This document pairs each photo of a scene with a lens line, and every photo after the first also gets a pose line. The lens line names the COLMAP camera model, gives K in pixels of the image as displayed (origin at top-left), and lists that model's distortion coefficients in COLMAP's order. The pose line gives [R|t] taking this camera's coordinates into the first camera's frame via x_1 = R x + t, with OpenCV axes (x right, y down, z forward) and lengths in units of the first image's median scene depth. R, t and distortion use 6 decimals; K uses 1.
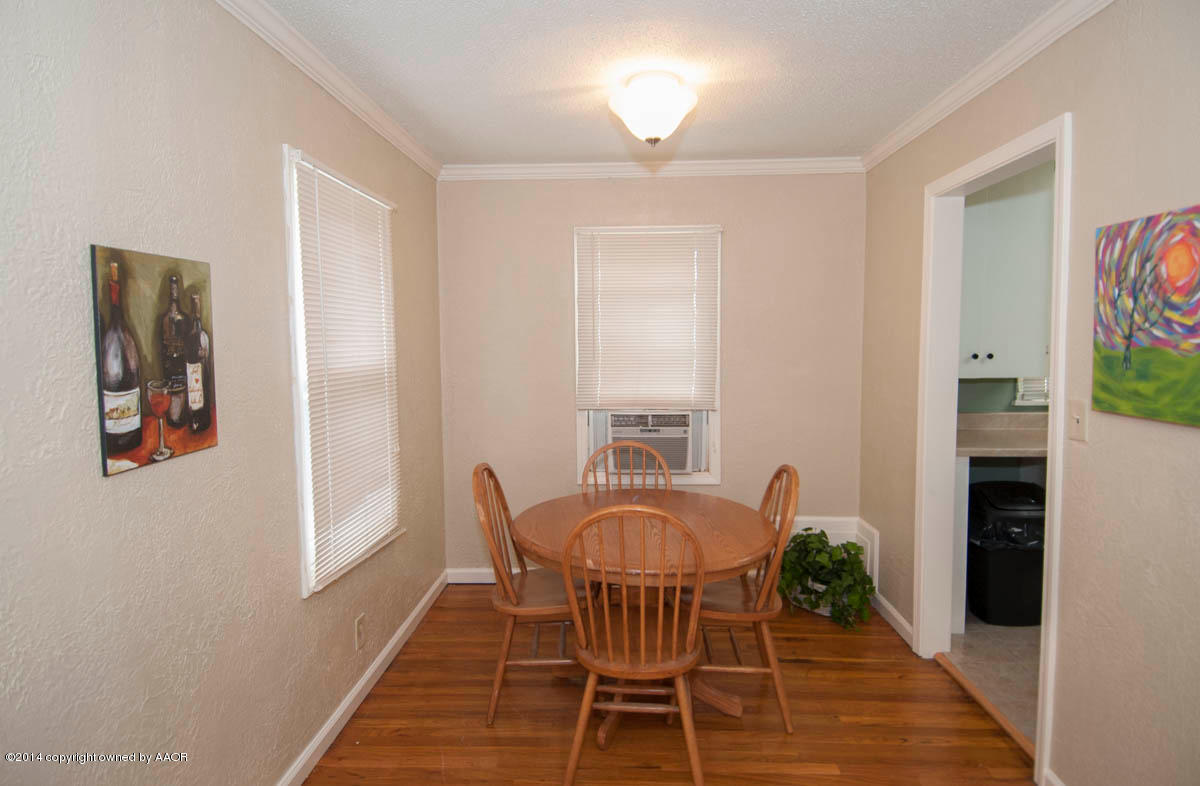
lens RADIAL K [[647.3, 0, 603.1], [0, 647.3, 381.8], [0, 0, 1]] dist [-0.000964, -0.000184]
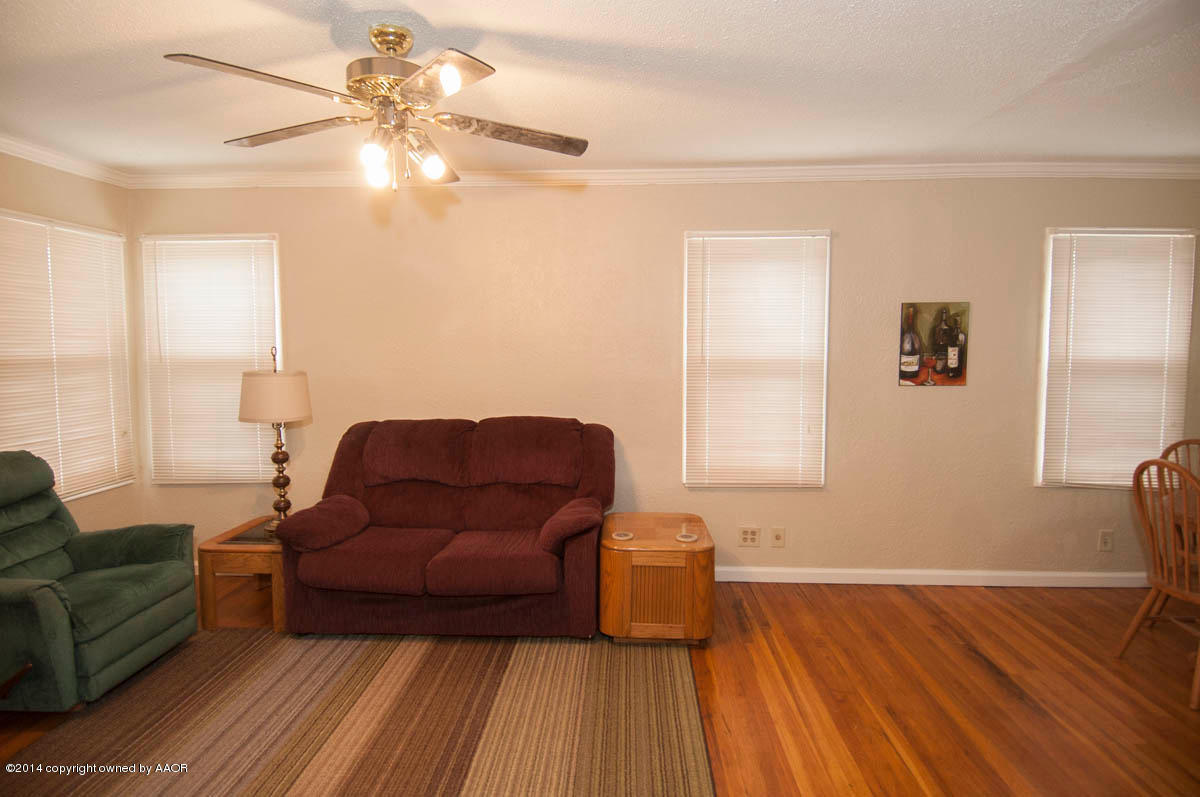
lens RADIAL K [[621.4, 0, 605.6], [0, 621.4, 394.6], [0, 0, 1]] dist [0.026849, -0.037078]
pose [[0.007717, 0.093334, -0.995605, 1.674707], [-0.070182, 0.993230, 0.092567, 0.021470], [0.997504, 0.069159, 0.014215, -0.265002]]
